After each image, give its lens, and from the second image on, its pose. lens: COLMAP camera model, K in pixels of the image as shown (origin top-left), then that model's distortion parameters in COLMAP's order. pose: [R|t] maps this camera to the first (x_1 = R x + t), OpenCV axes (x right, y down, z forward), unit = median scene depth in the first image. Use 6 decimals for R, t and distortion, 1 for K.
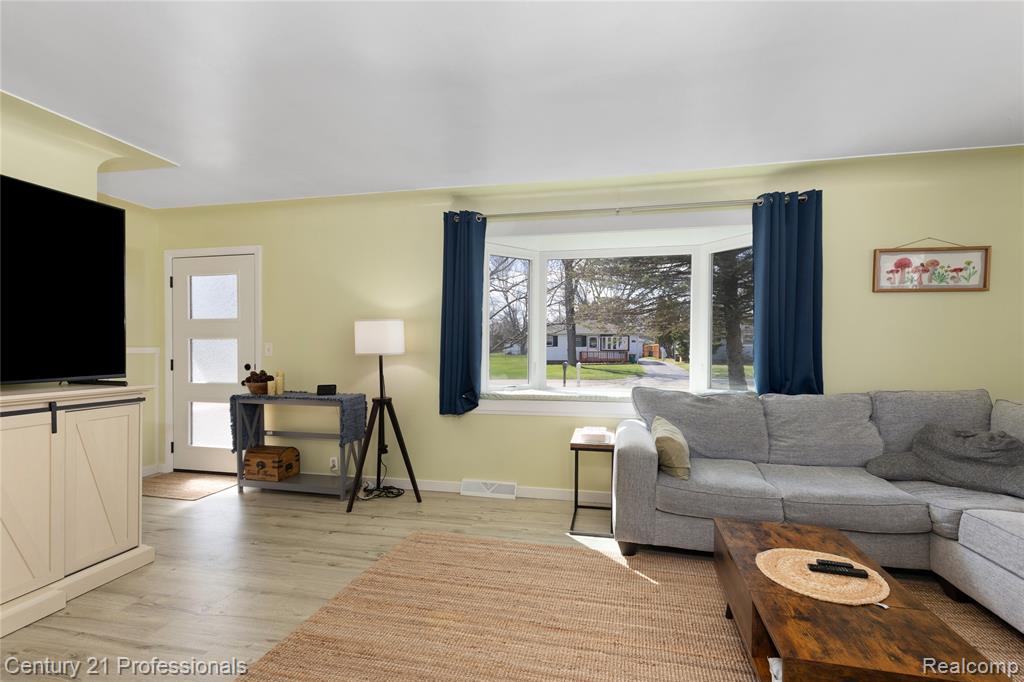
lens RADIAL K [[460.0, 0, 513.2], [0, 460.0, 337.4], [0, 0, 1]] dist [0.001621, -0.000311]
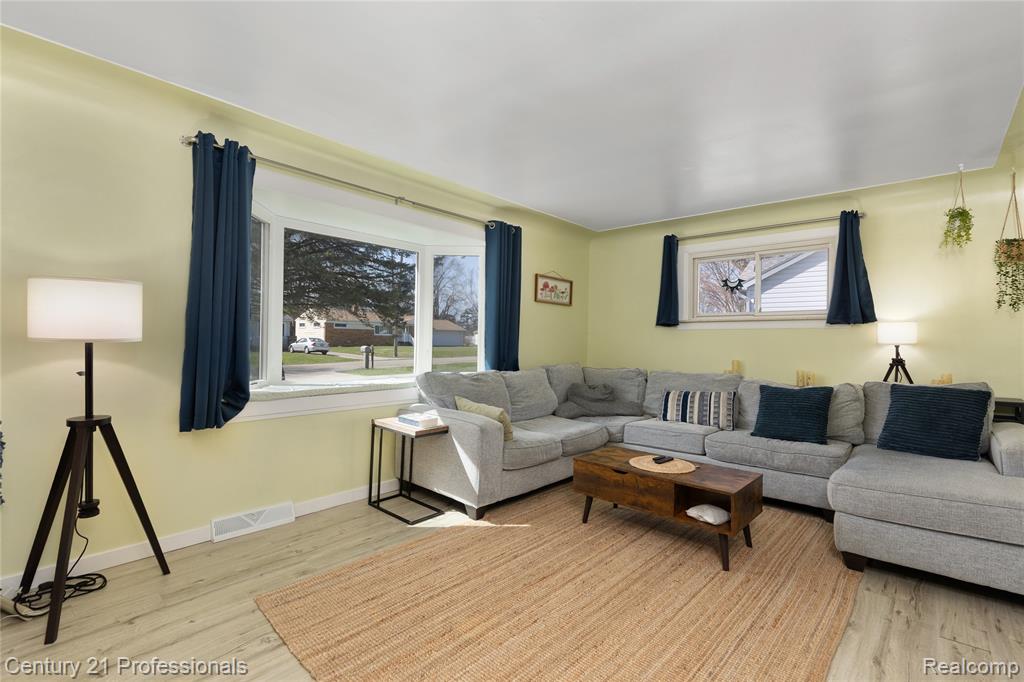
lens RADIAL K [[466.4, 0, 512.4], [0, 466.4, 320.9], [0, 0, 1]] dist [0.003319, -0.000003]
pose [[0.496163, 0.042394, 0.867194, -0.603541], [-0.032892, 0.999008, -0.030019, 0.015209], [-0.867606, -0.013630, 0.497065, 0.302197]]
